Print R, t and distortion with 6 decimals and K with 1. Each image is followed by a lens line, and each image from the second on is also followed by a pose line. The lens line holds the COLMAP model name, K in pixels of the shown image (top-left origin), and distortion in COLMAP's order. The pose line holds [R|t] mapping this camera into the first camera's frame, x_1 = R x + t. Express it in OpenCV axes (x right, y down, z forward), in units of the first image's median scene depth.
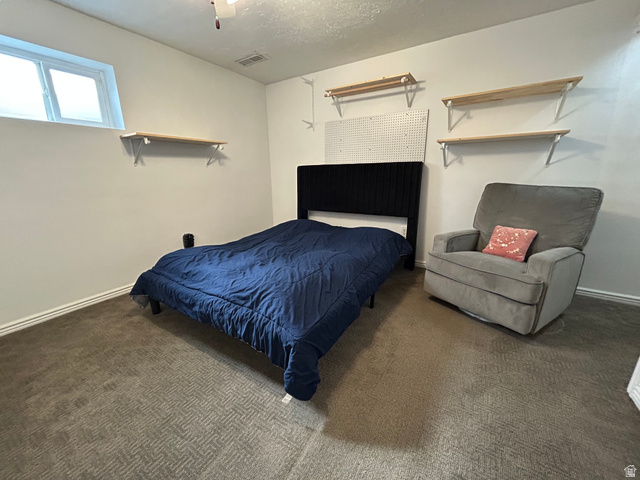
lens RADIAL K [[259.6, 0, 320.2], [0, 259.6, 239.2], [0, 0, 1]] dist [-0.001923, 0.002128]
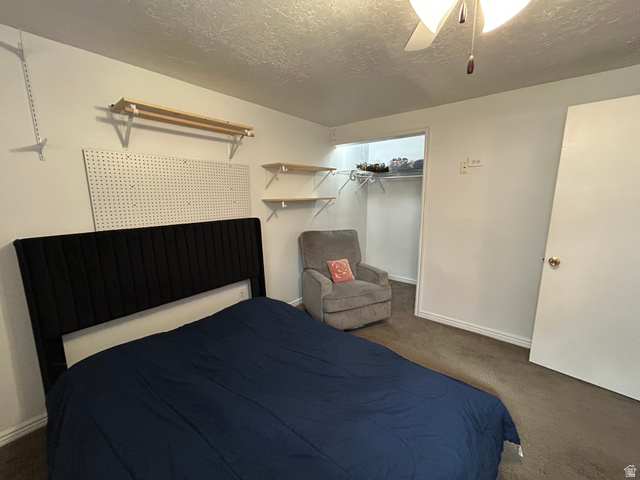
lens RADIAL K [[259.6, 0, 320.3], [0, 259.6, 239.4], [0, 0, 1]] dist [-0.001923, 0.002128]
pose [[0.126528, -0.156287, 0.979574, -0.565036], [0.262498, 0.957582, 0.118872, -0.292045], [-0.956601, 0.242095, 0.162186, 0.679659]]
